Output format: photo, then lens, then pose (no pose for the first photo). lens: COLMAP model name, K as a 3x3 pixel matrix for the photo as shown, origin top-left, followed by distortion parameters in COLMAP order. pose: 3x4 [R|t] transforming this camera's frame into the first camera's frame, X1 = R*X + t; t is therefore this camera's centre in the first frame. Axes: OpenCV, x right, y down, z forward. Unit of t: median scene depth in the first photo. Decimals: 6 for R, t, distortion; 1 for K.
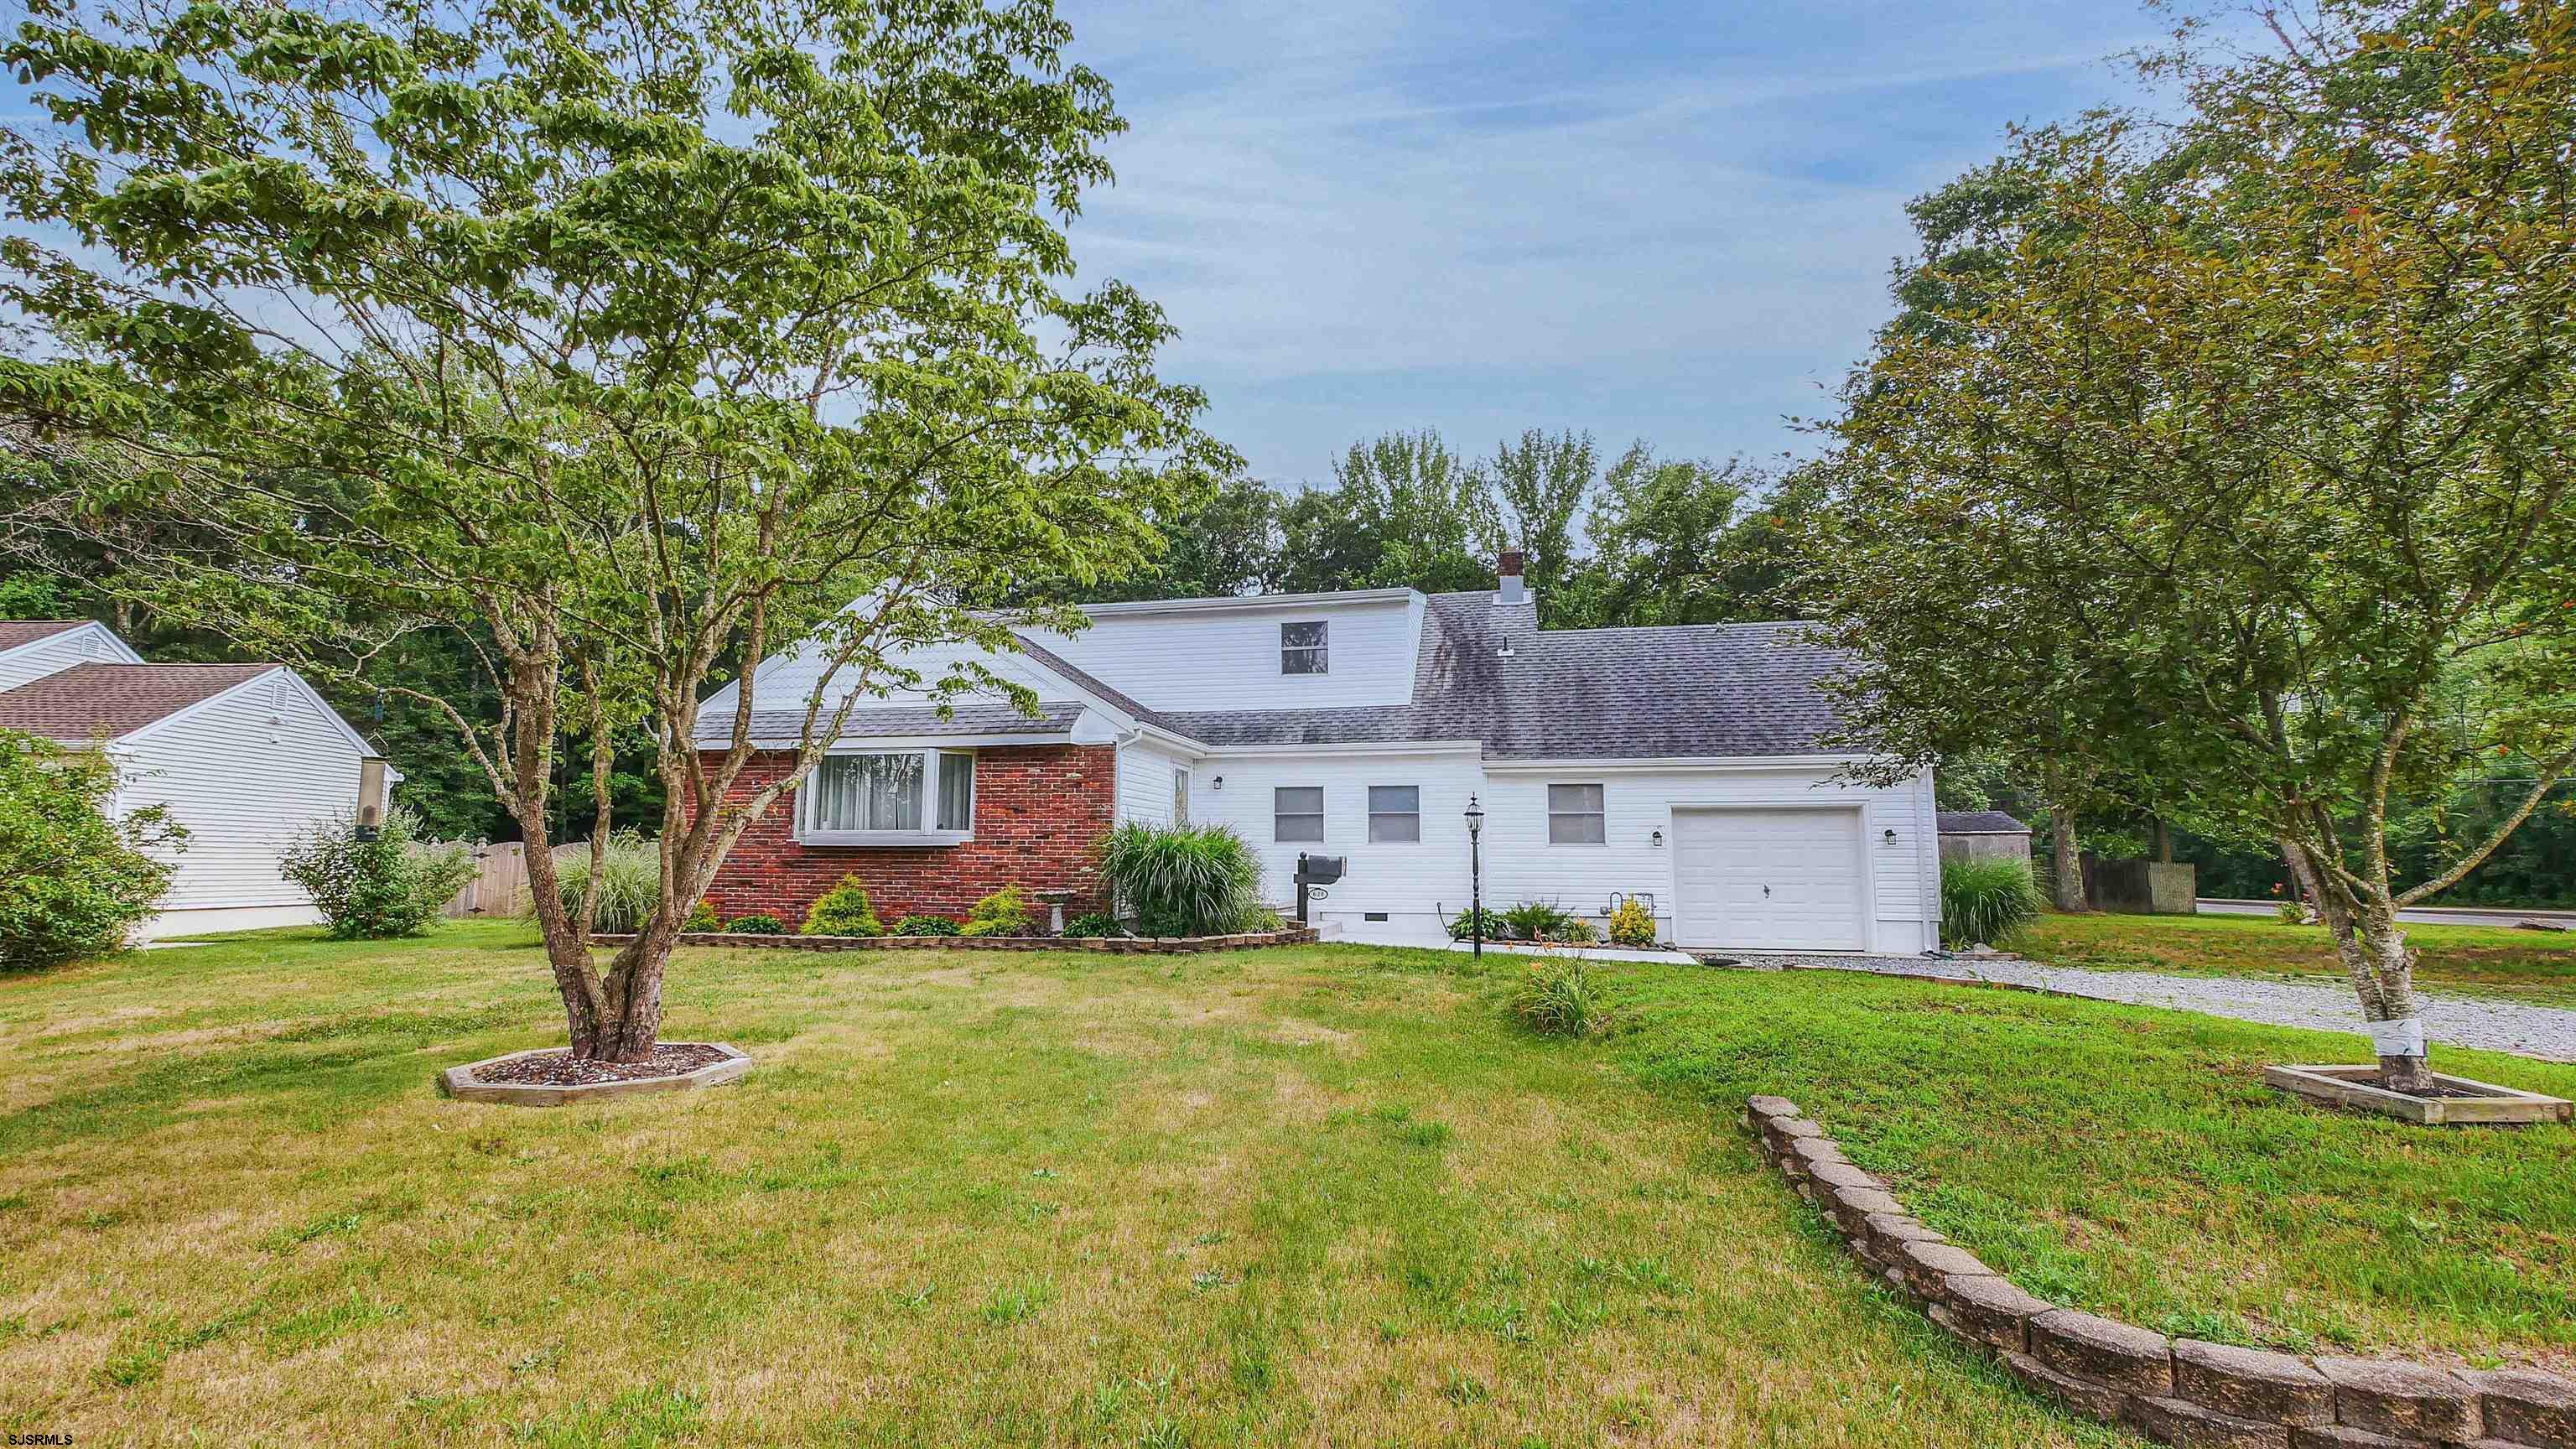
lens RADIAL K [[1104.3, 0, 1288.0], [0, 1104.3, 724.5], [0, 0, 1]] dist [0.000054, -0.000010]
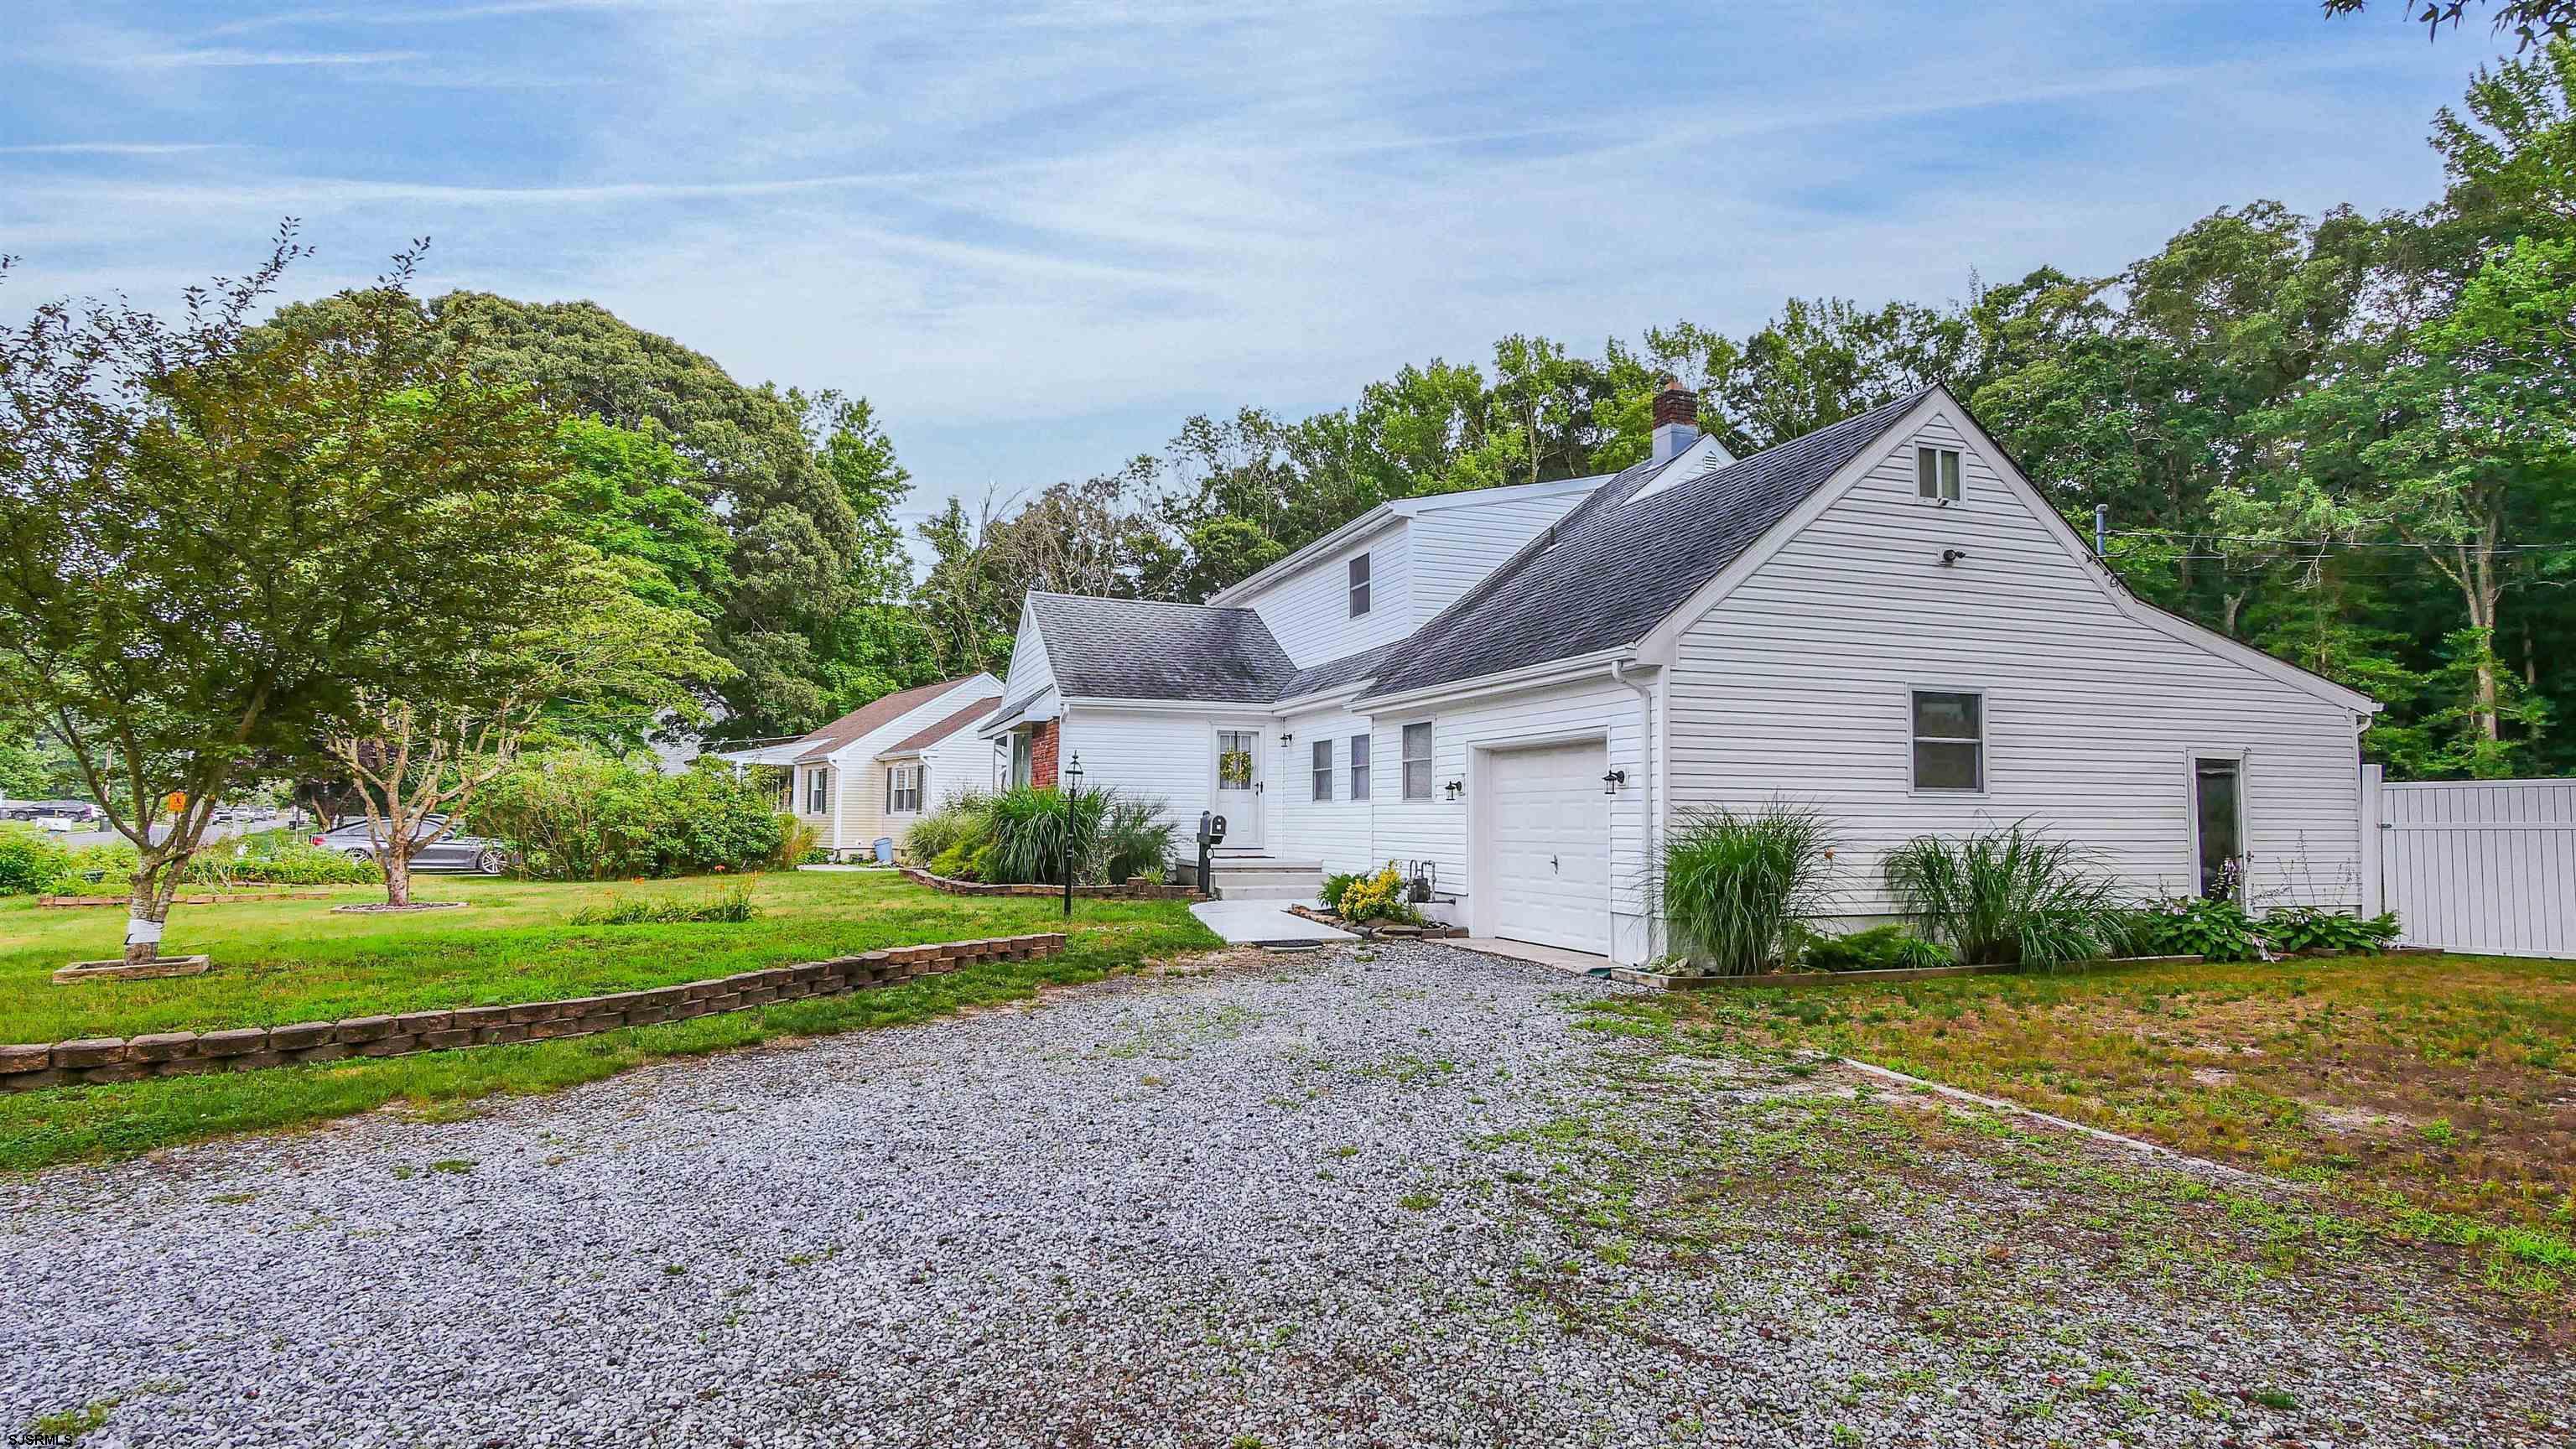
lens RADIAL K [[1323.2, 0, 1288.0], [0, 1323.2, 724.5], [0, 0, 1]] dist [0.001069, 0.000408]
pose [[0.534326, -0.060160, -0.843135, 1.025977], [0.099673, 0.994989, -0.007829, 0.053231], [0.839381, -0.079854, 0.537645, 0.415244]]
